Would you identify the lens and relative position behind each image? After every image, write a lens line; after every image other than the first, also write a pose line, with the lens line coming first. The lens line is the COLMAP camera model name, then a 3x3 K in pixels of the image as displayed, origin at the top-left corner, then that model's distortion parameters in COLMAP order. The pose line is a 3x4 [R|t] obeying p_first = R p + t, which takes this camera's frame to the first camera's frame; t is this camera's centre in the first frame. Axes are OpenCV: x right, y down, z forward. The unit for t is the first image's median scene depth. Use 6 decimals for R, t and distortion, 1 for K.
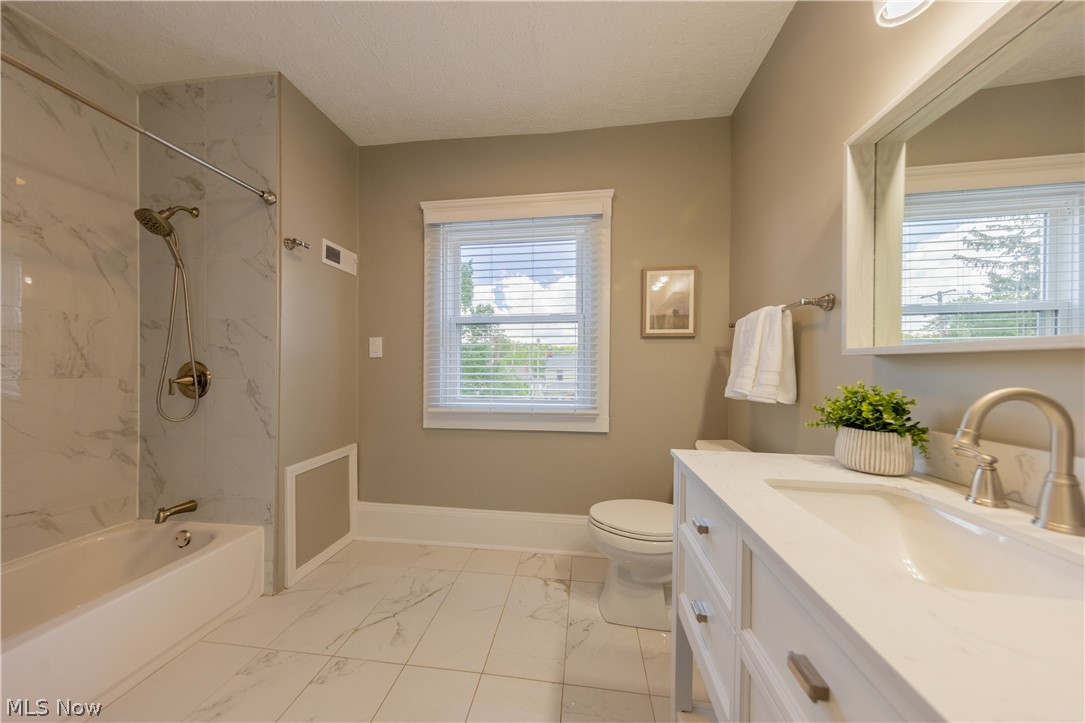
lens RADIAL K [[336.8, 0, 547.1], [0, 336.8, 360.5], [0, 0, 1]] dist [0.000353, 0.000050]
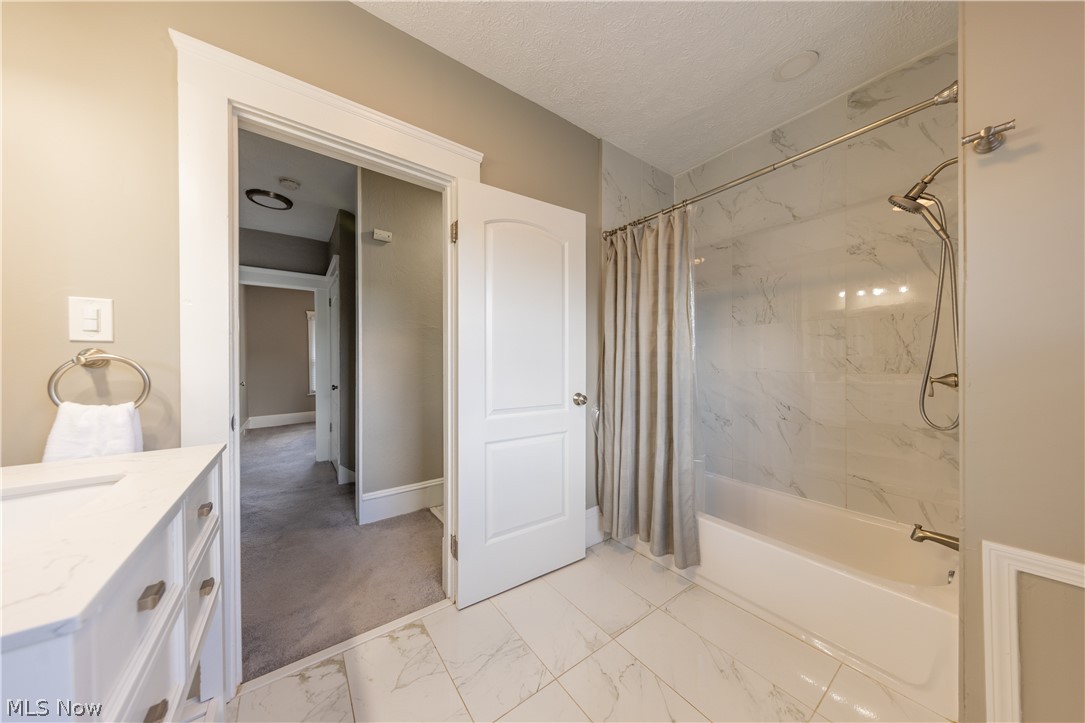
lens RADIAL K [[336.8, 0, 547.1], [0, 336.8, 360.5], [0, 0, 1]] dist [0.000353, 0.000050]
pose [[-0.726152, -0.006361, -0.687505, 0.159393], [0.011222, 0.999714, -0.021102, 0.020554], [0.687443, -0.023038, -0.725873, 0.992459]]
